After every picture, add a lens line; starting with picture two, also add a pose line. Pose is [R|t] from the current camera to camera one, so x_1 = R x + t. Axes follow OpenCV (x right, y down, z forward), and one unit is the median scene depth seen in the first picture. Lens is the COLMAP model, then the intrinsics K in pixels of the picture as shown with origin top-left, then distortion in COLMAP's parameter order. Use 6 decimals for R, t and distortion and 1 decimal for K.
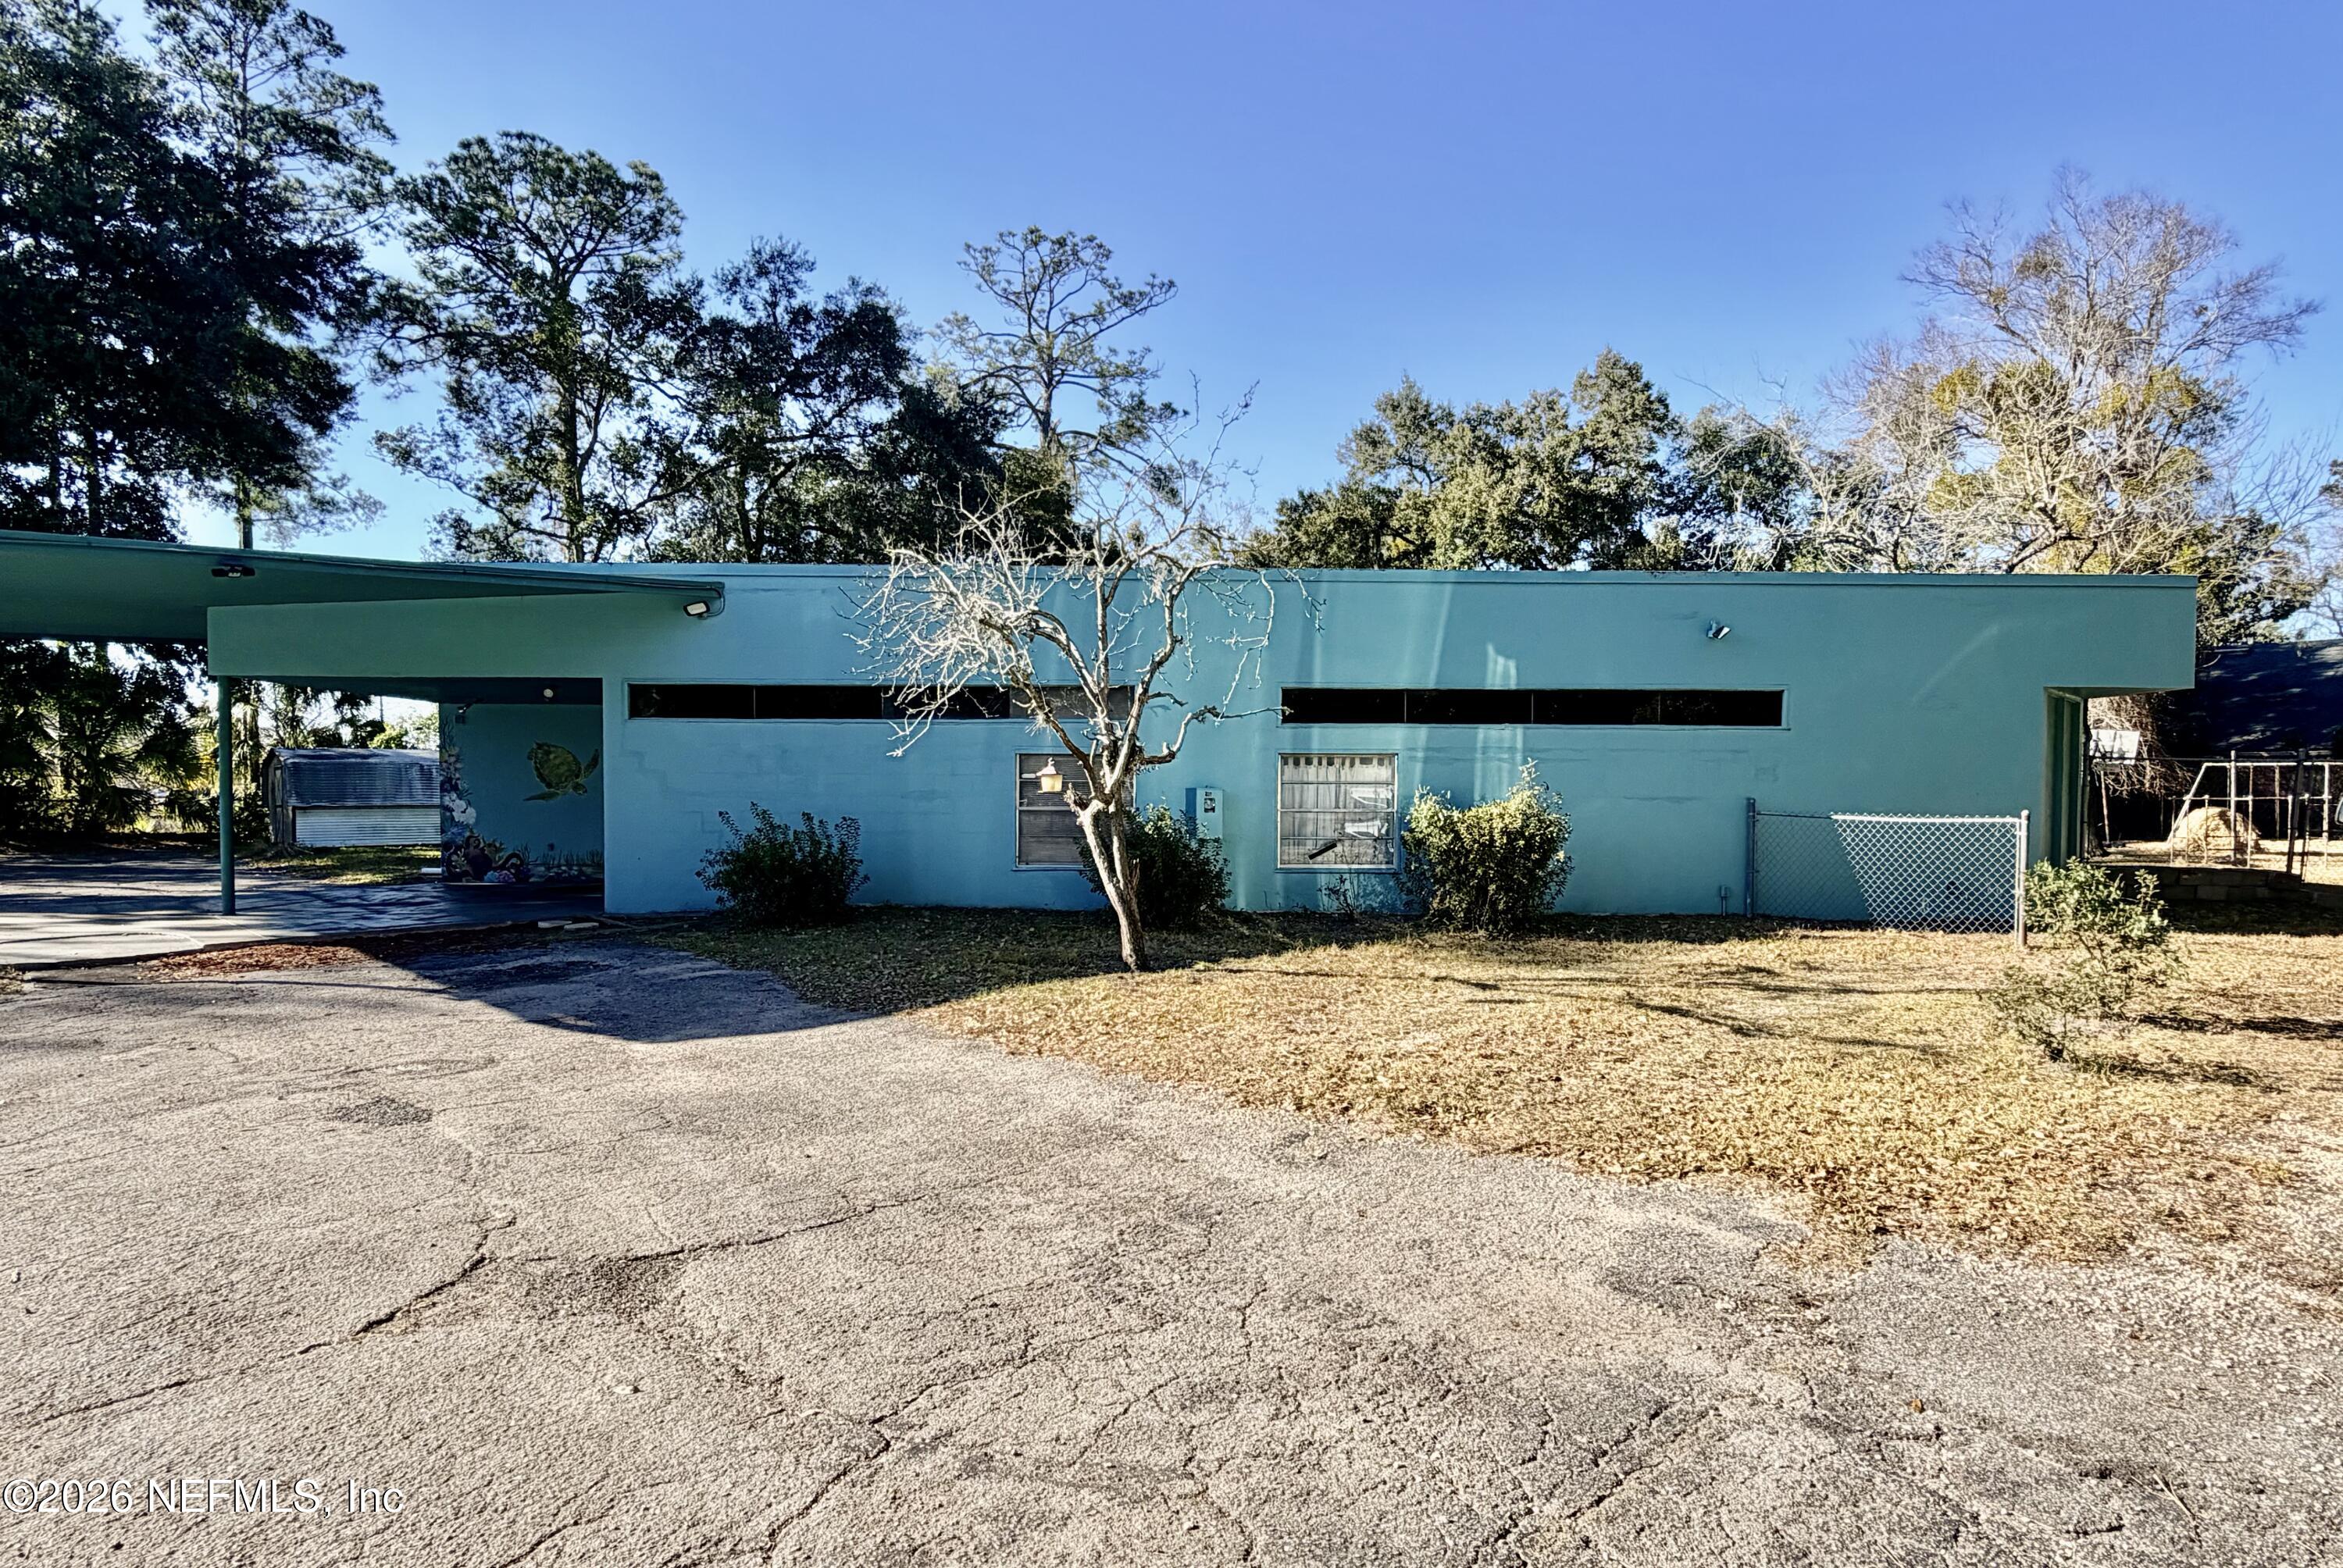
lens RADIAL K [[1275.6, 0, 1163.9], [0, 1275.6, 822.0], [0, 0, 1]] dist [0.001259, -0.001536]
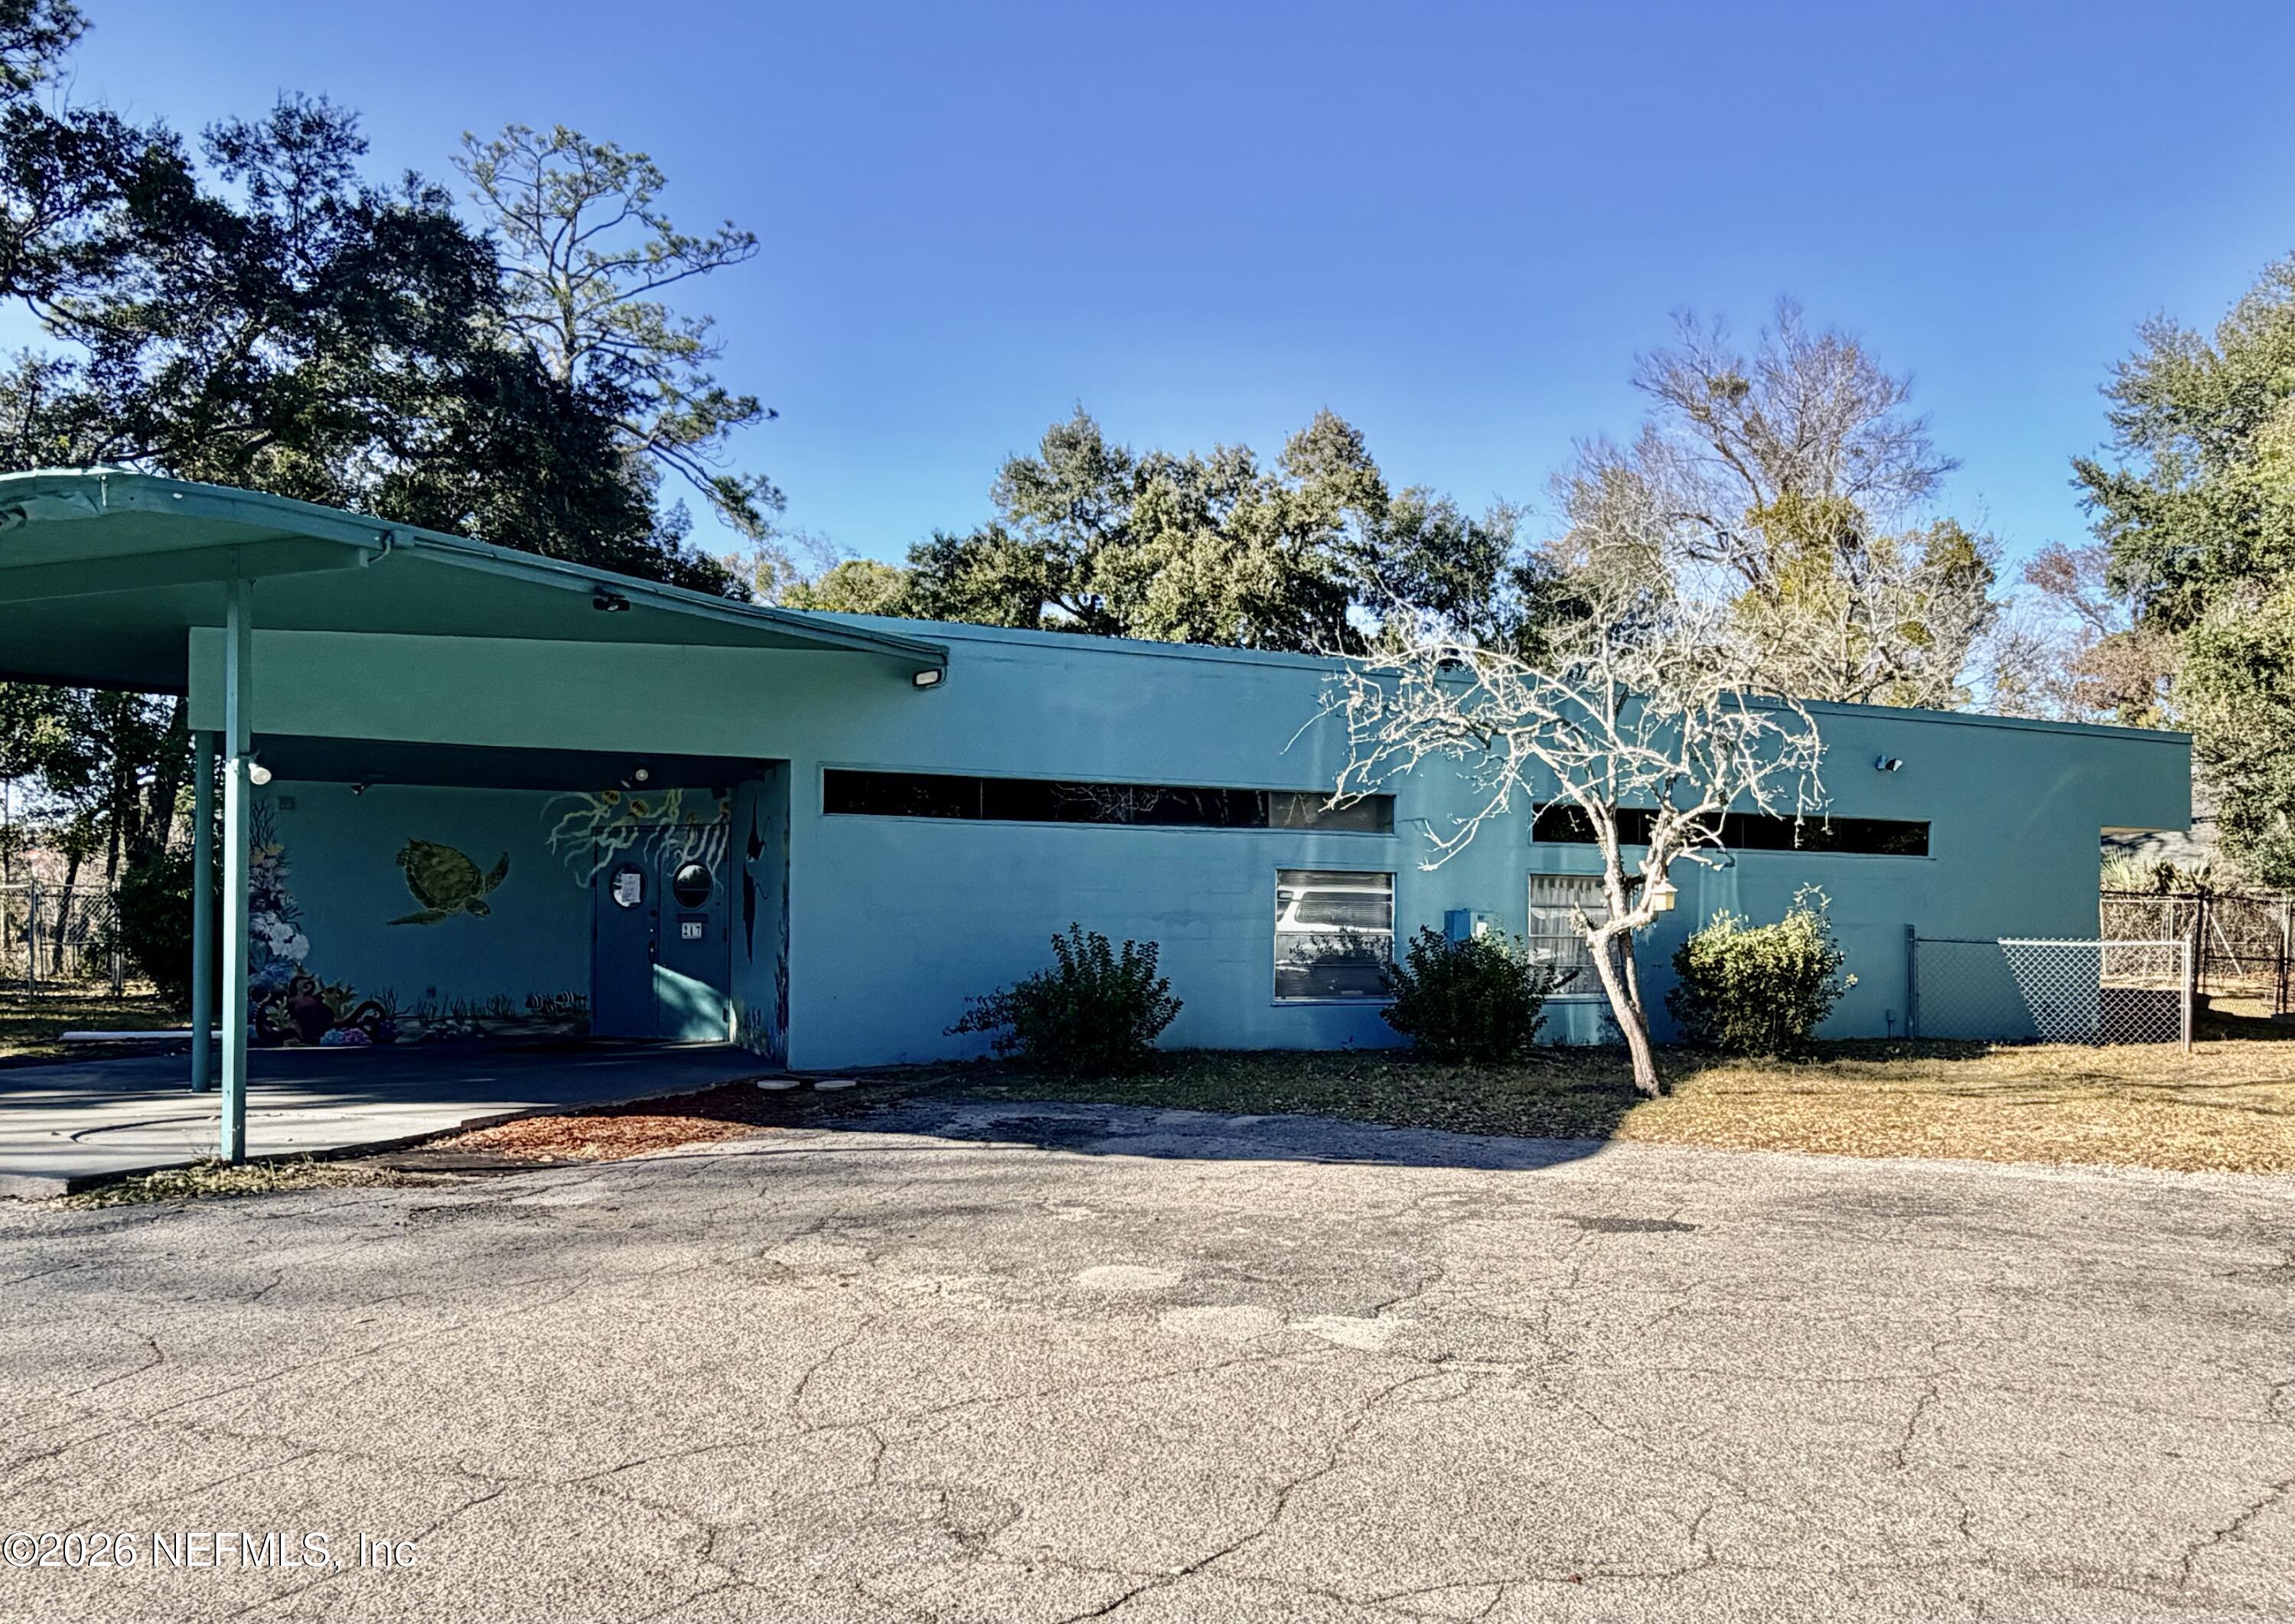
lens RADIAL K [[1721.7, 0, 1232.5], [0, 1721.7, 911.5], [0, 0, 1]] dist [-0.002183, -0.003538]
pose [[0.904332, 0.007730, 0.426760, -0.485662], [0.007007, 0.999432, -0.032952, 0.009690], [-0.426772, 0.032790, 0.903764, -0.024767]]
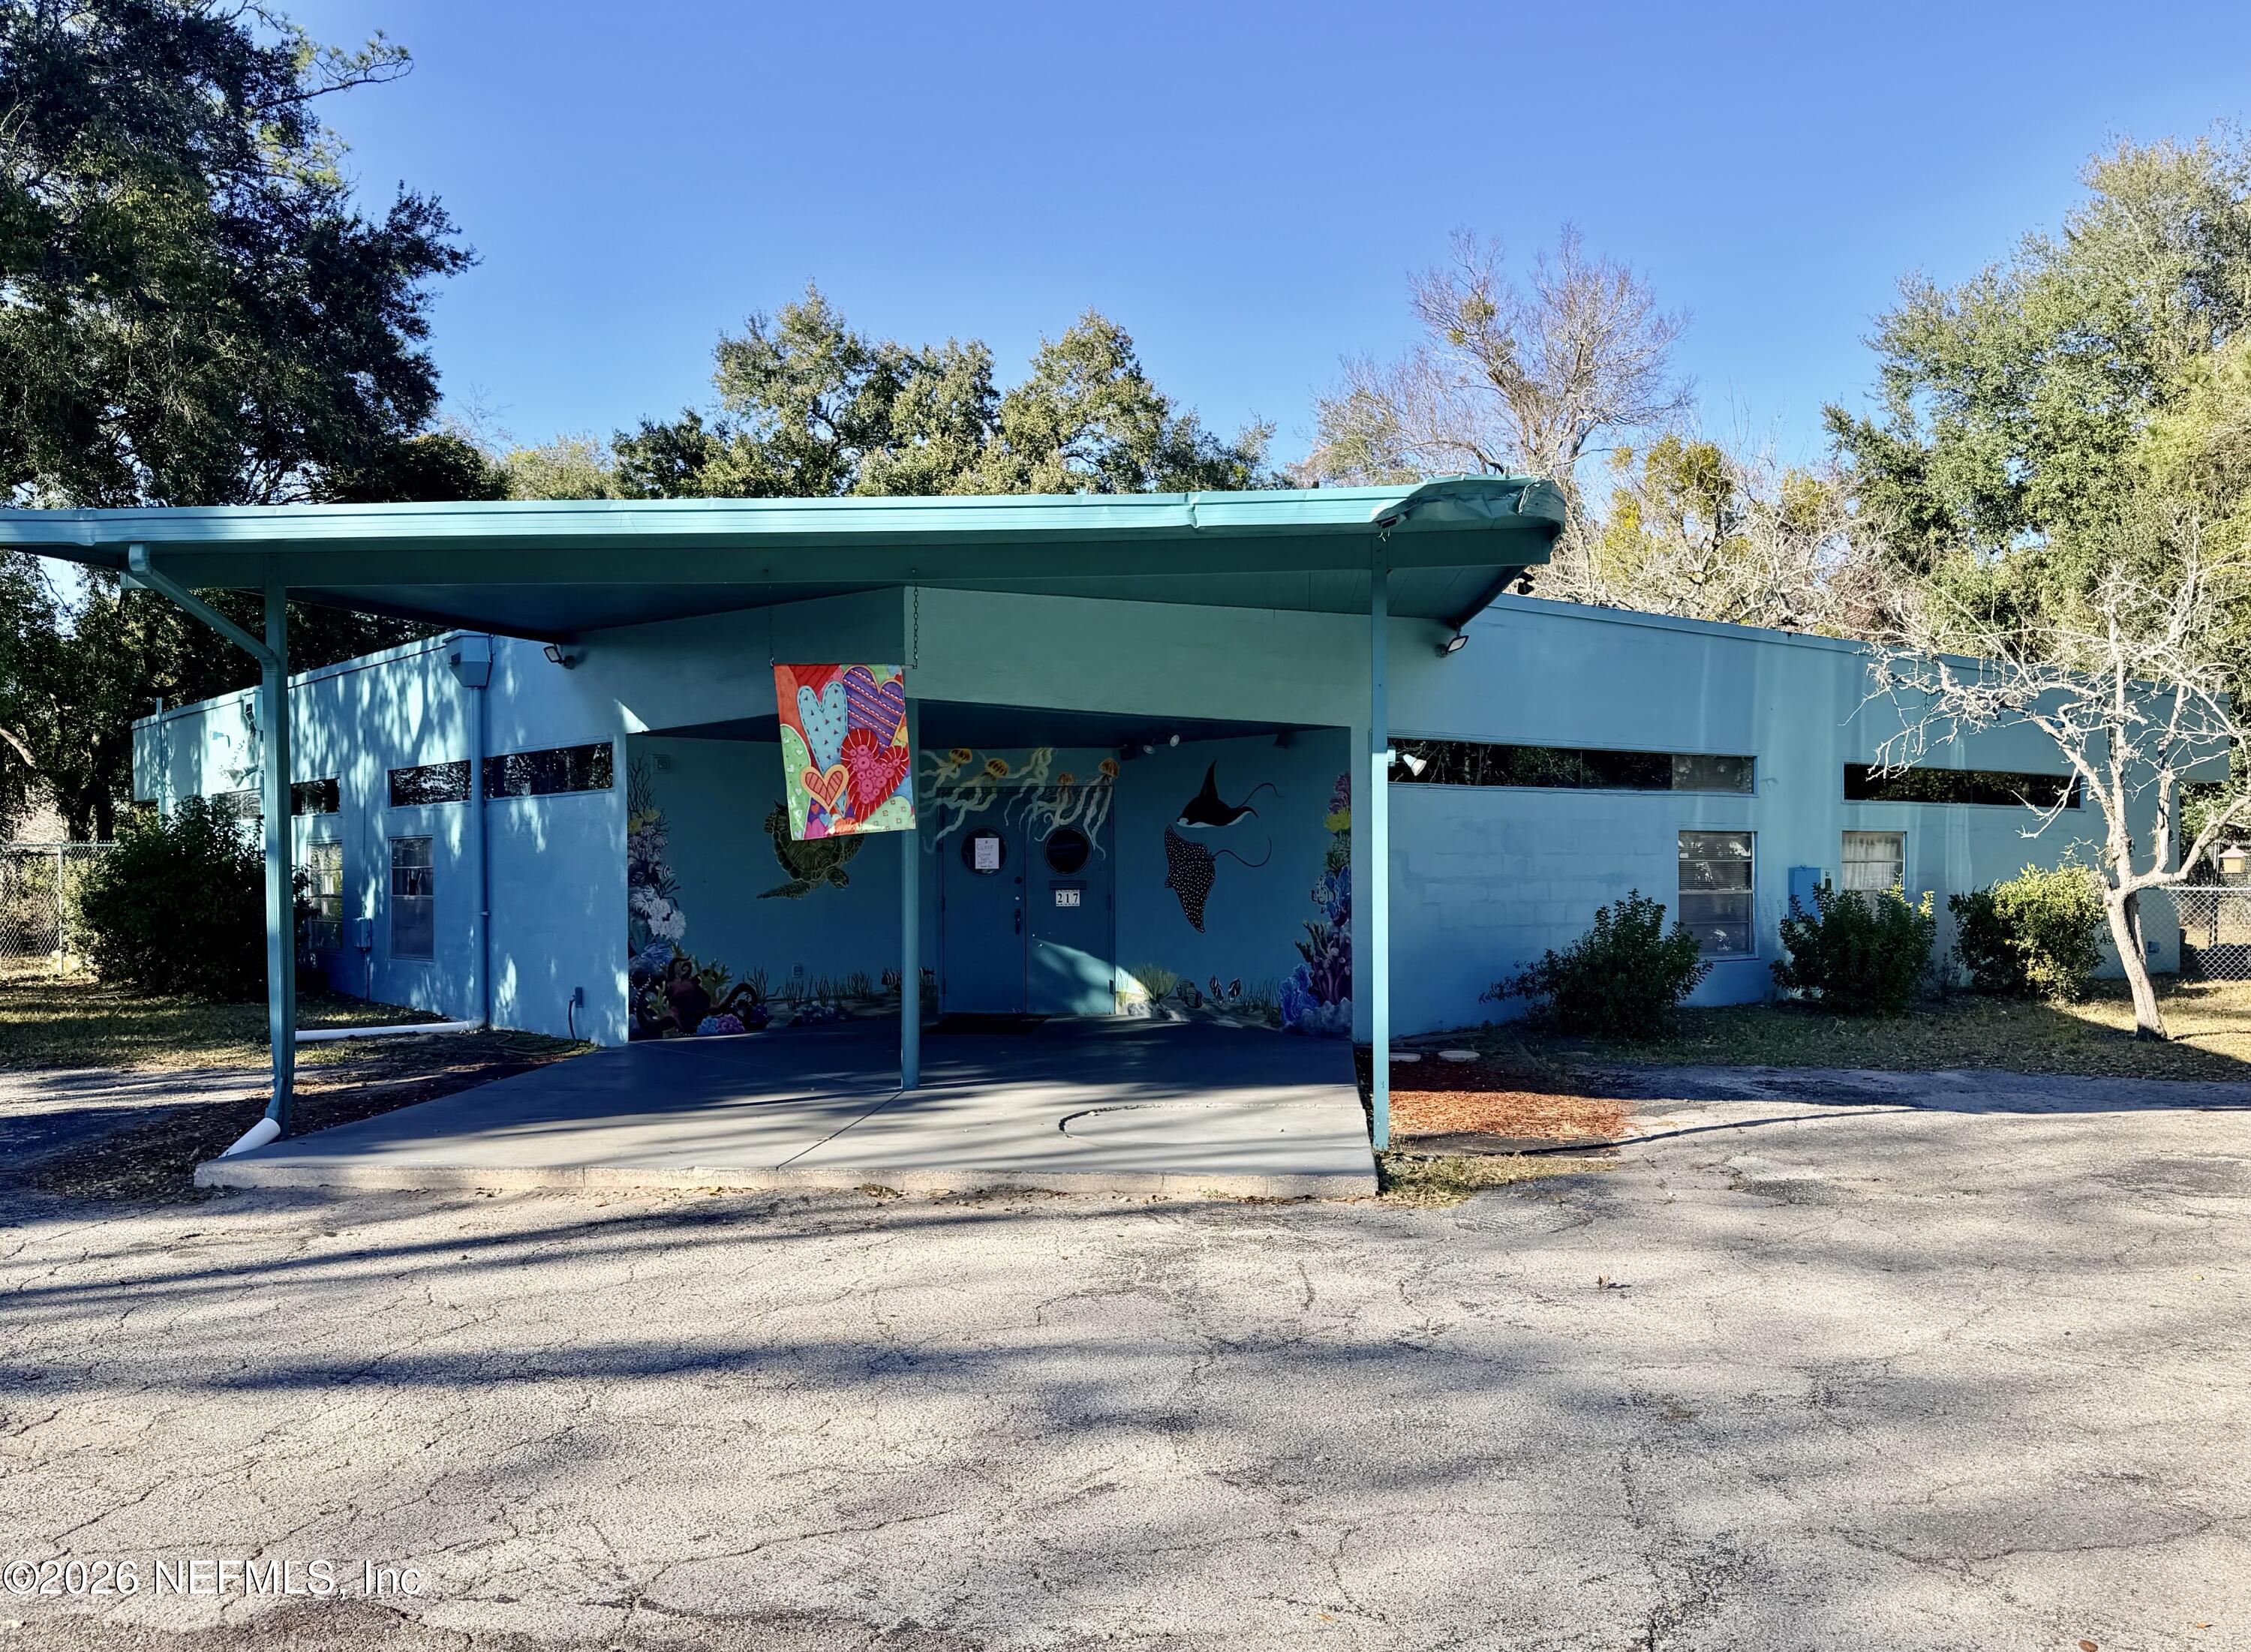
lens RADIAL K [[1902.2, 0, 1164.2], [0, 1902.2, 861.6], [0, 0, 1]] dist [0.076576, -0.096516]
pose [[0.762853, -0.006300, 0.646542, -0.945590], [0.023435, 0.999565, -0.017910, -0.013284], [-0.646148, 0.028815, 0.762668, 0.172417]]
